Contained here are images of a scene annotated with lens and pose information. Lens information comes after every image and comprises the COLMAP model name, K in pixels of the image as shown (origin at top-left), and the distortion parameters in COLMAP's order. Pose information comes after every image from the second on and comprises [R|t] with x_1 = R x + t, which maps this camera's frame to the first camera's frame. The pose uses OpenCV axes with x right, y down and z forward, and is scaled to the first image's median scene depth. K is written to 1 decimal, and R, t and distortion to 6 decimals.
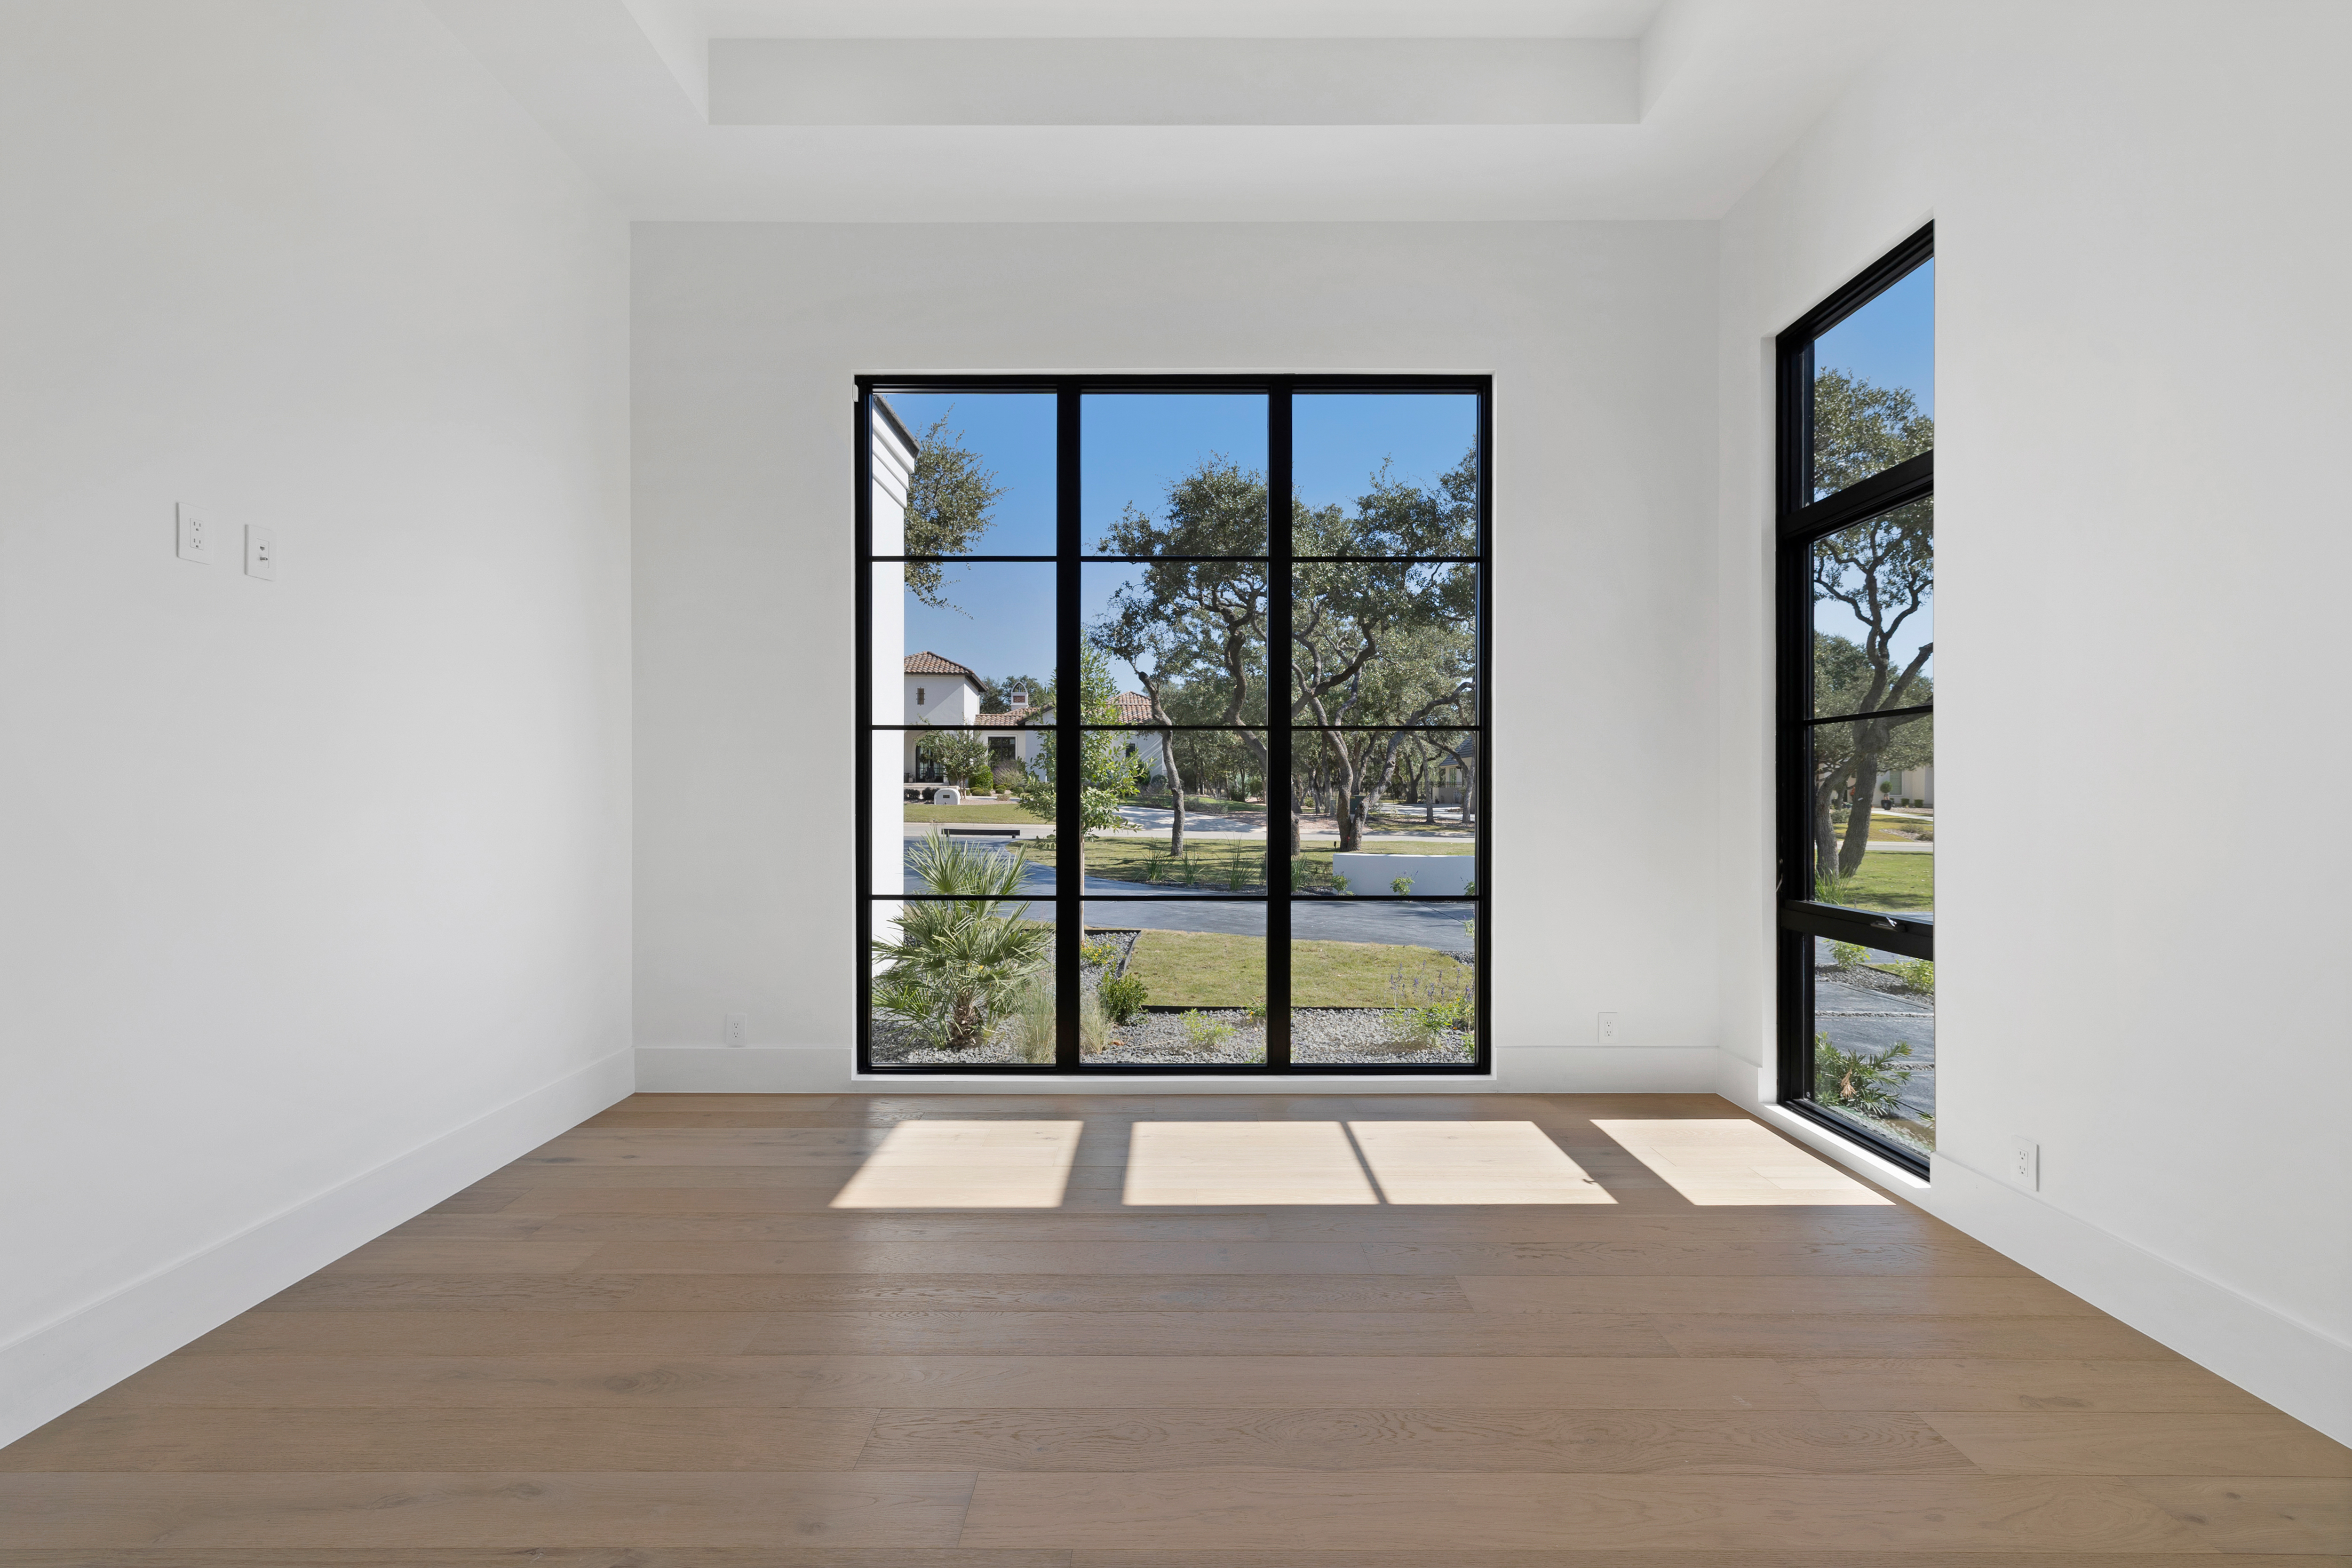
lens RADIAL K [[1009.4, 0, 1176.6], [0, 1009.4, 798.2], [0, 0, 1]] dist [0.001048, 0.000387]
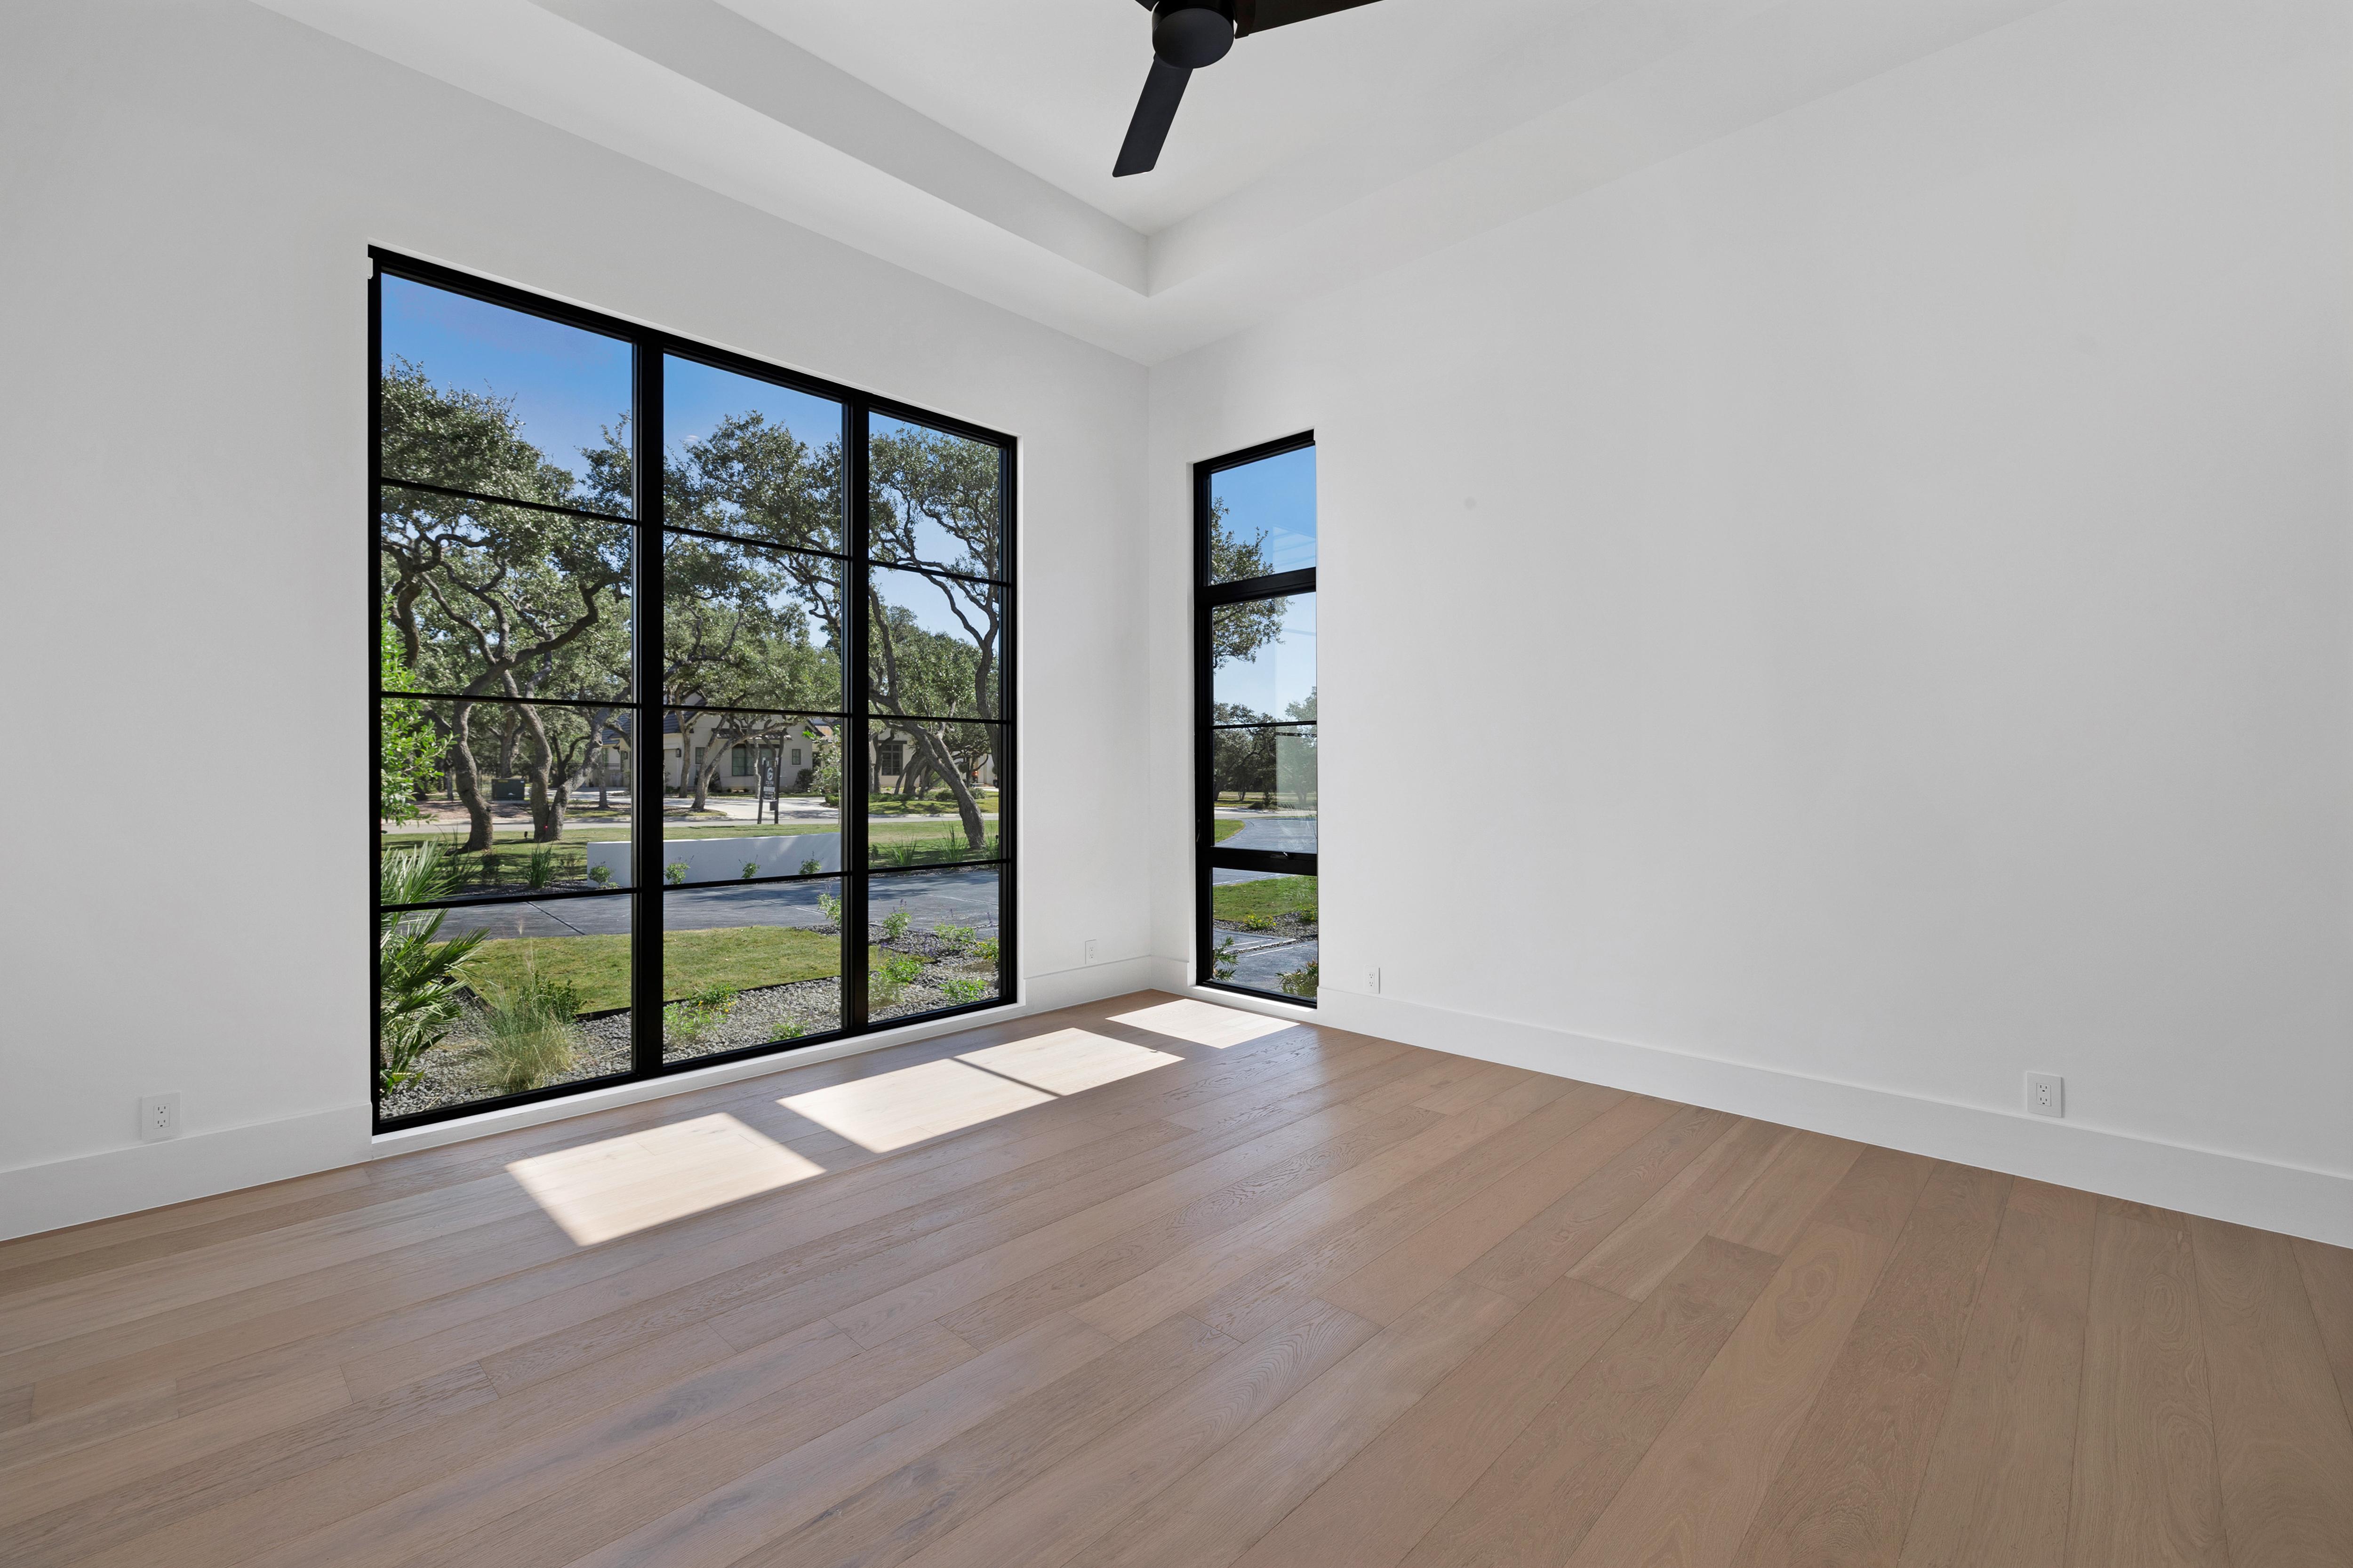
lens RADIAL K [[997.6, 0, 1169.0], [0, 997.6, 777.5], [0, 0, 1]] dist [-0.000873, 0.000256]
pose [[0.696287, -0.005456, 0.717743, -0.451074], [0.007406, 0.999972, 0.000416, -0.001062], [-0.717725, 0.005026, 0.696308, 0.015738]]
